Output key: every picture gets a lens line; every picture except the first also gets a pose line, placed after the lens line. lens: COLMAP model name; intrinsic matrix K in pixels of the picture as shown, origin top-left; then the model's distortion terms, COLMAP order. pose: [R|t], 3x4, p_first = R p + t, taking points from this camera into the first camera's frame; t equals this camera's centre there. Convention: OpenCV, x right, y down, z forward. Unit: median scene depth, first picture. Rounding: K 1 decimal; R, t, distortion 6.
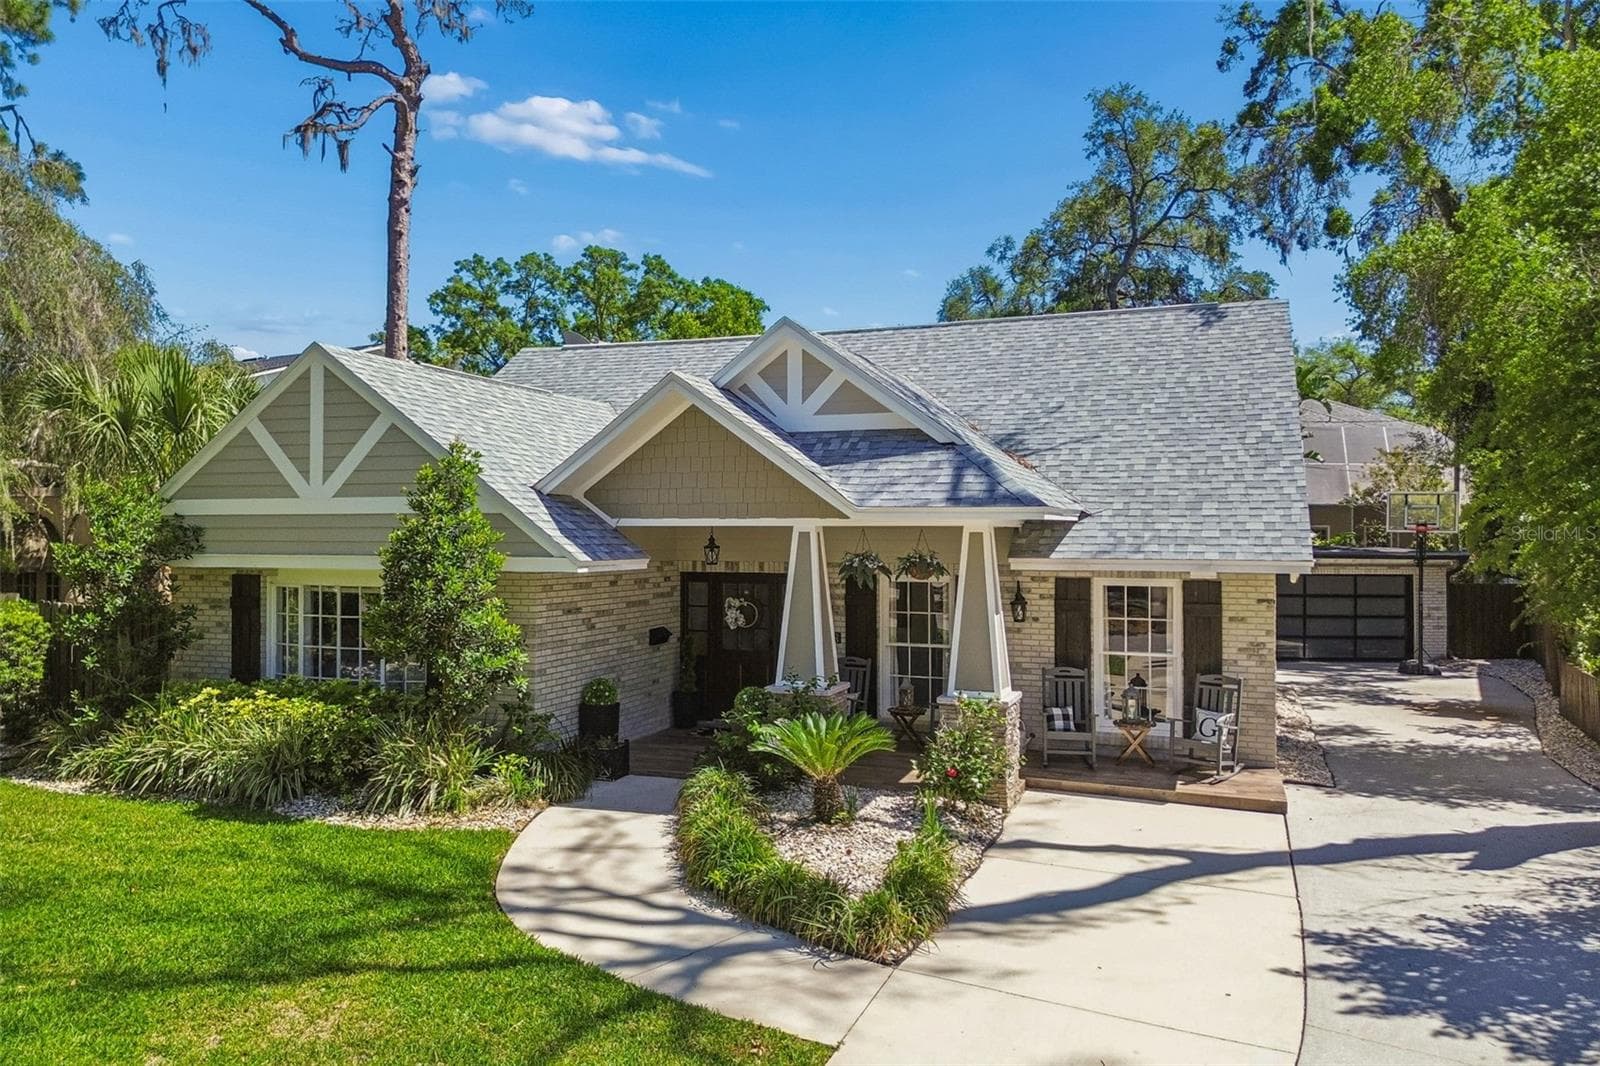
lens RADIAL K [[1142.6, 0, 800.0], [0, 1142.6, 533.0], [0, 0, 1]] dist [0.069355, -0.068305]
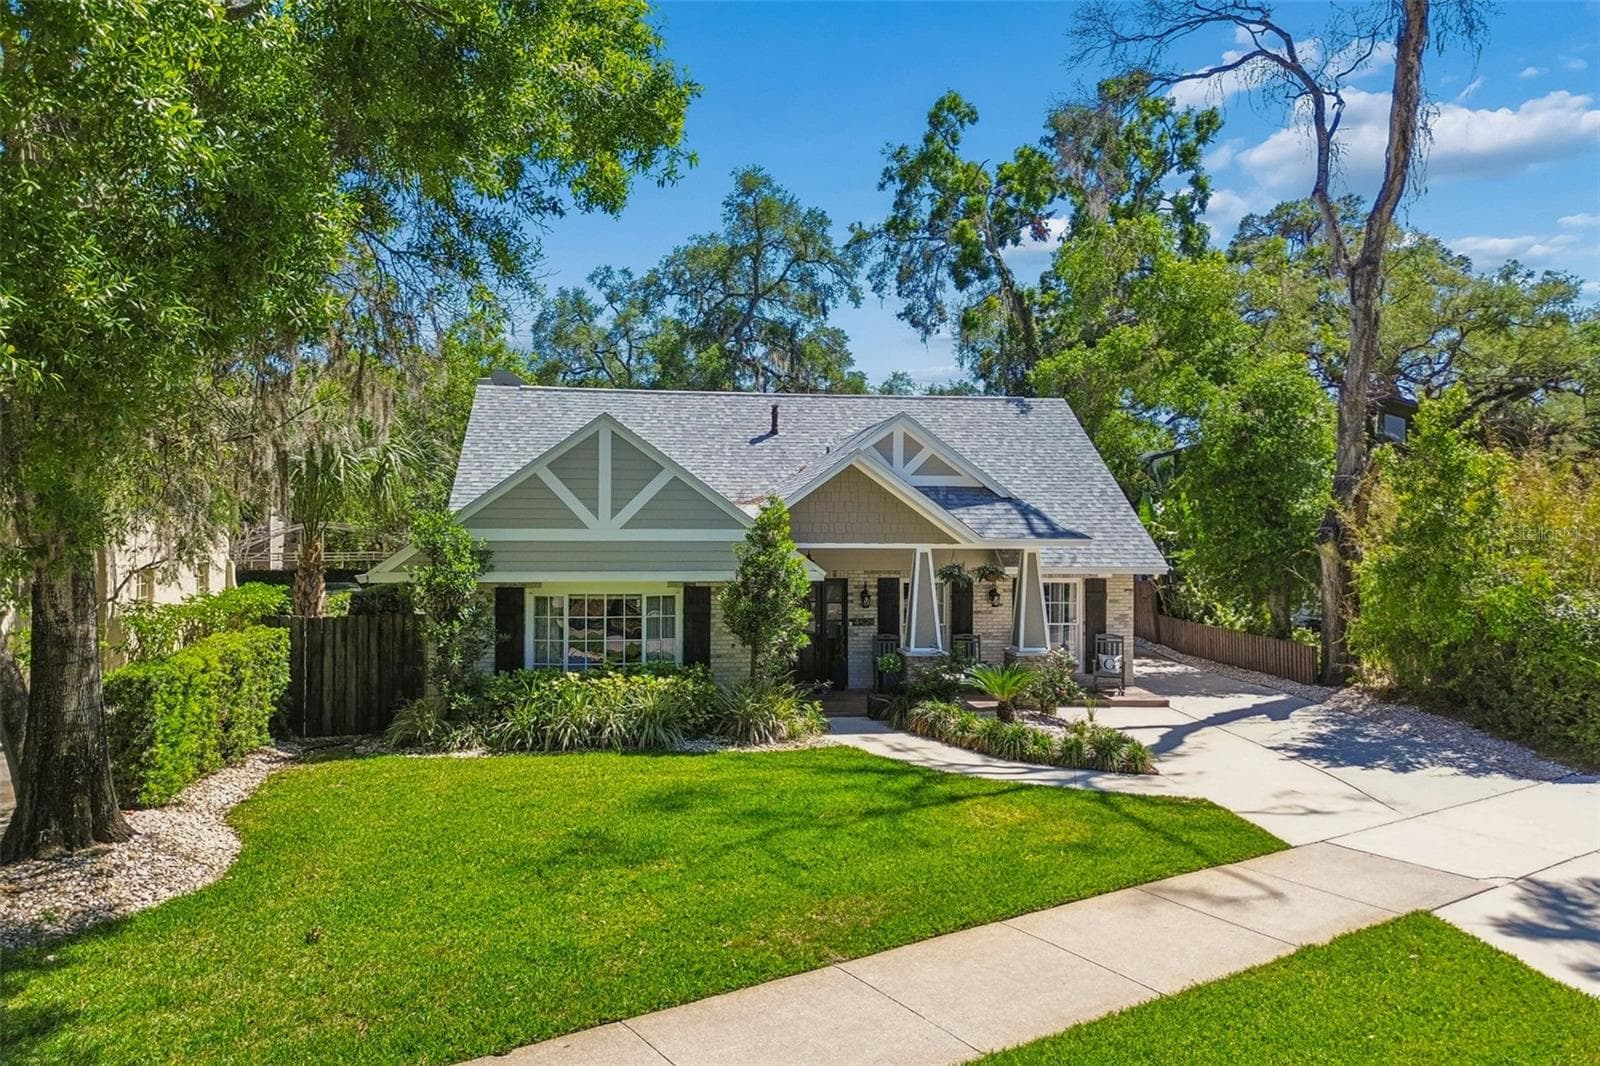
lens RADIAL K [[1147.9, 0, 795.6], [0, 1147.9, 541.3], [0, 0, 1]] dist [0.064755, -0.059545]
pose [[0.876248, -0.002524, 0.481853, -0.848295], [-0.003949, 0.999915, 0.012418, -0.032850], [-0.481844, -0.012784, 0.876164, -0.268981]]
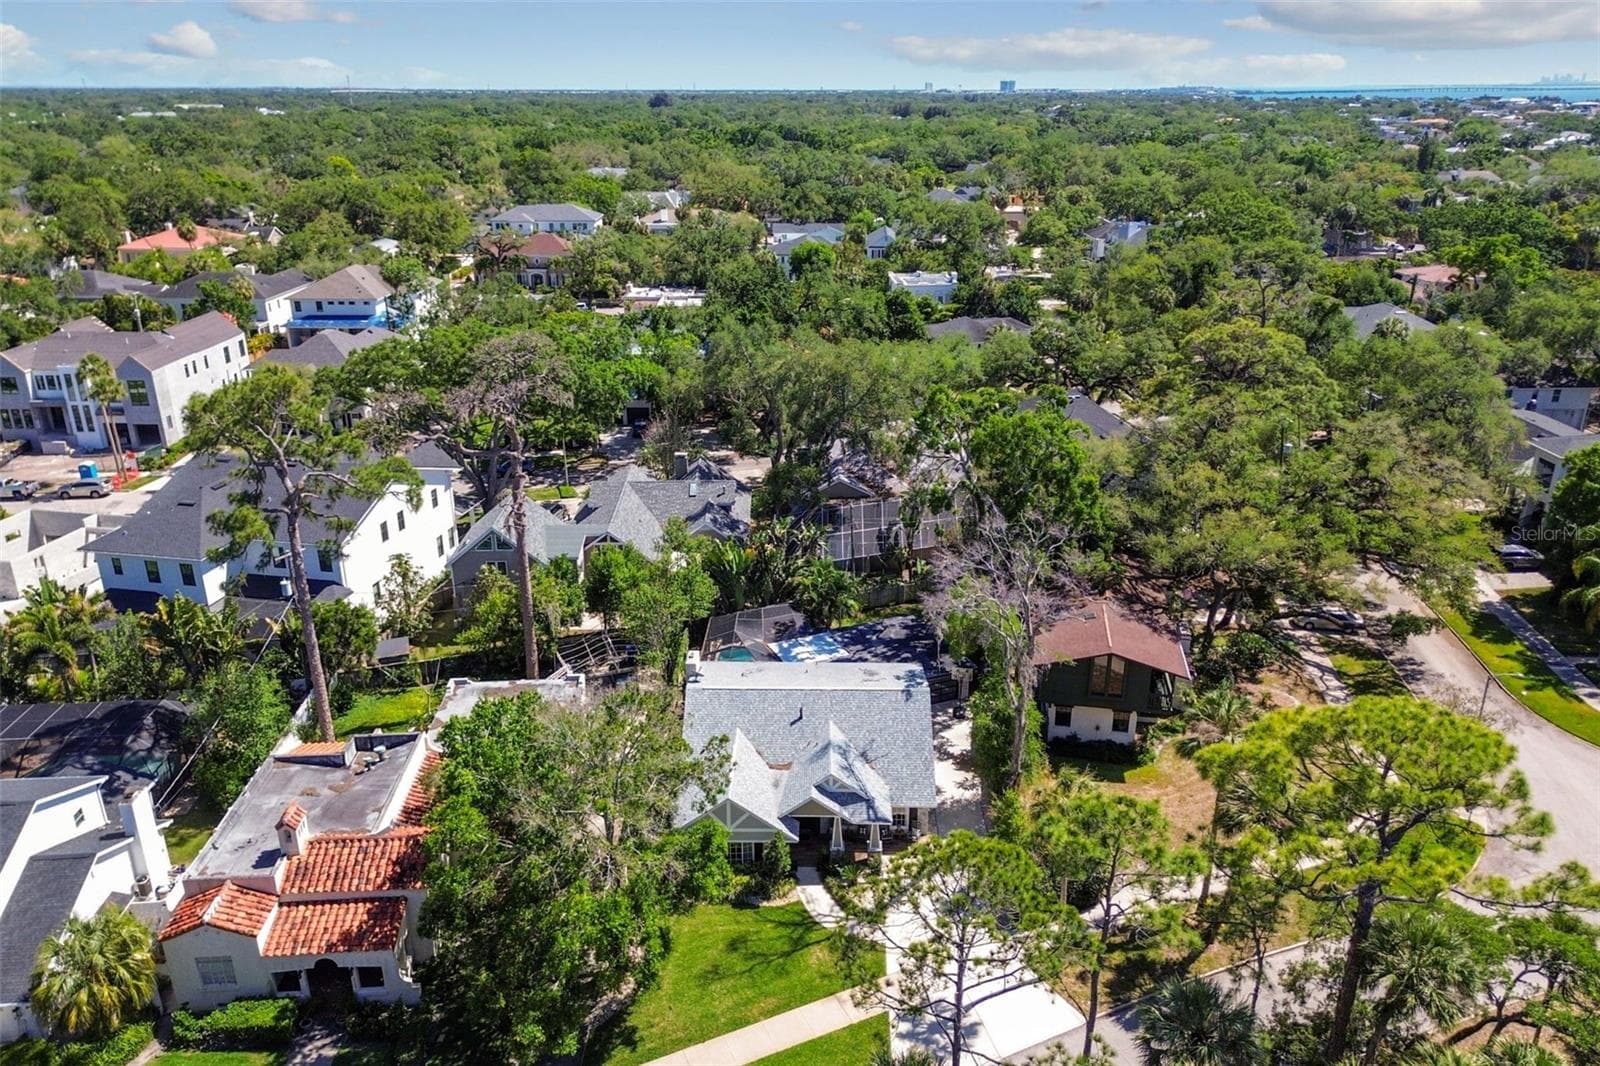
lens RADIAL K [[1181.1, 0, 800.8], [0, 1181.1, 503.7], [0, 0, 1]] dist [0.101874, -0.100411]
pose [[0.941690, -0.125927, 0.312028, -1.385426], [0.003550, 0.930995, 0.365014, -2.763364], [-0.336462, -0.342623, 0.877156, -2.571908]]
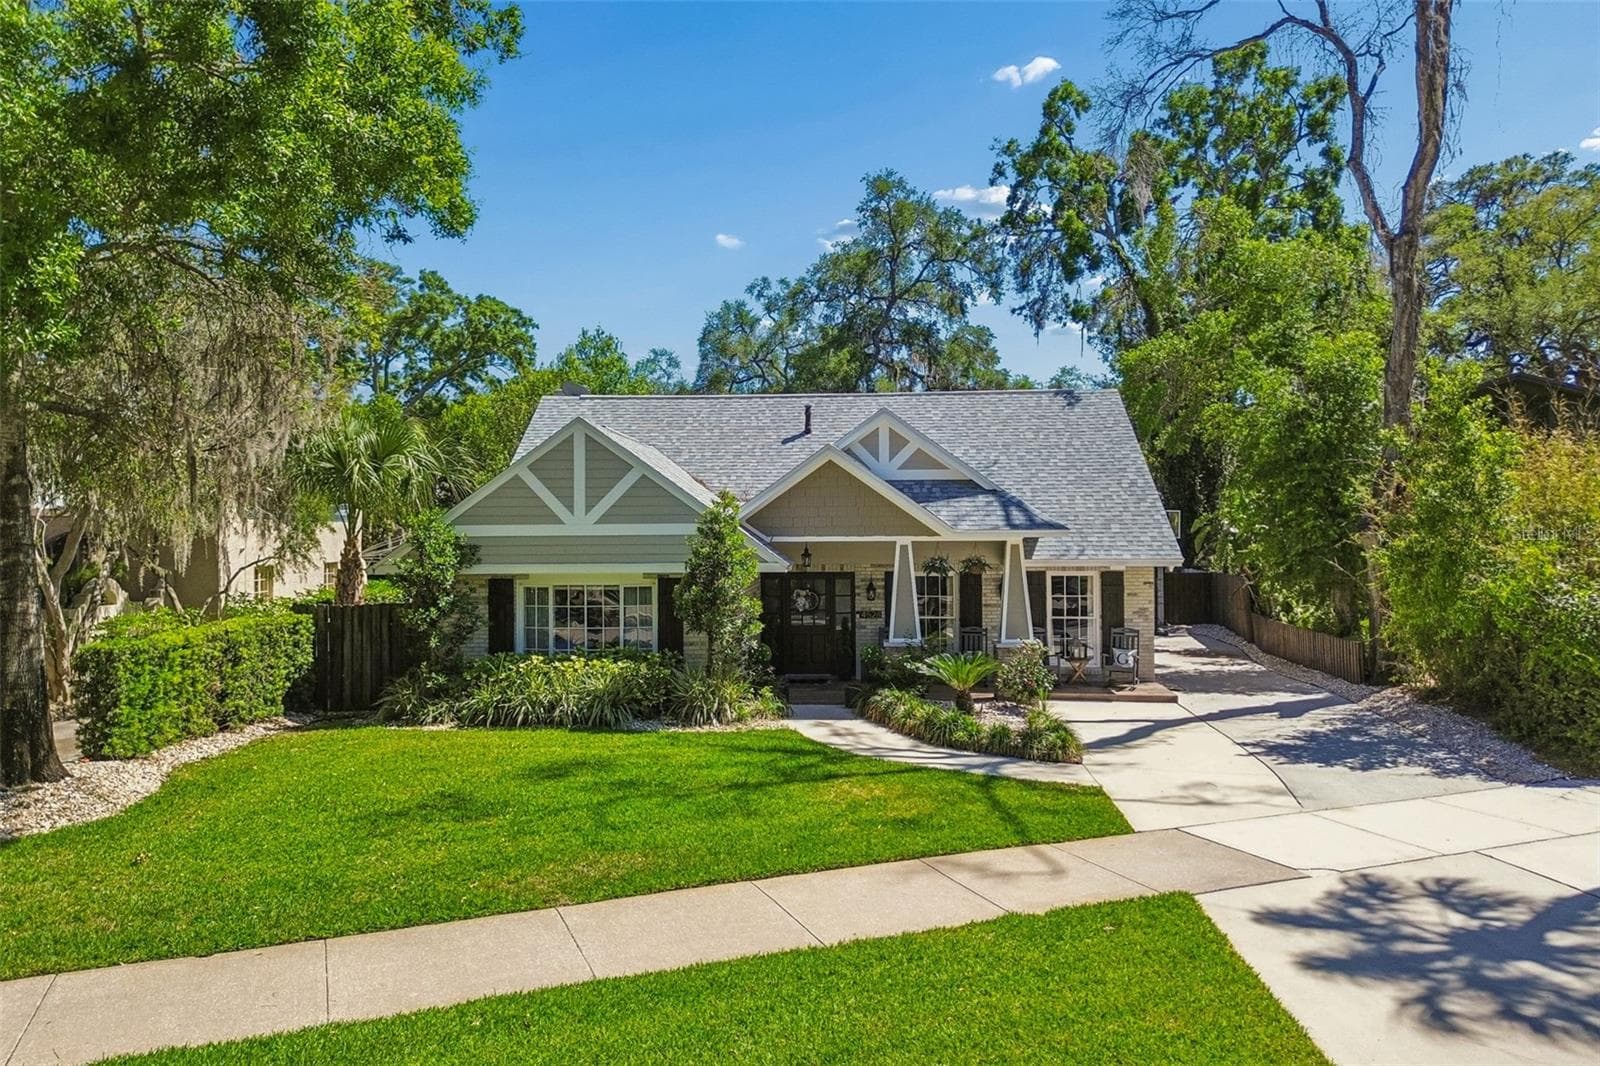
lens RADIAL K [[1147.9, 0, 795.6], [0, 1147.9, 541.3], [0, 0, 1]] dist [0.064755, -0.059545]
pose [[0.954622, -0.009087, 0.297681, -0.577100], [0.006927, 0.999941, 0.008310, -0.019073], [-0.297739, -0.005871, 0.954629, -0.448130]]
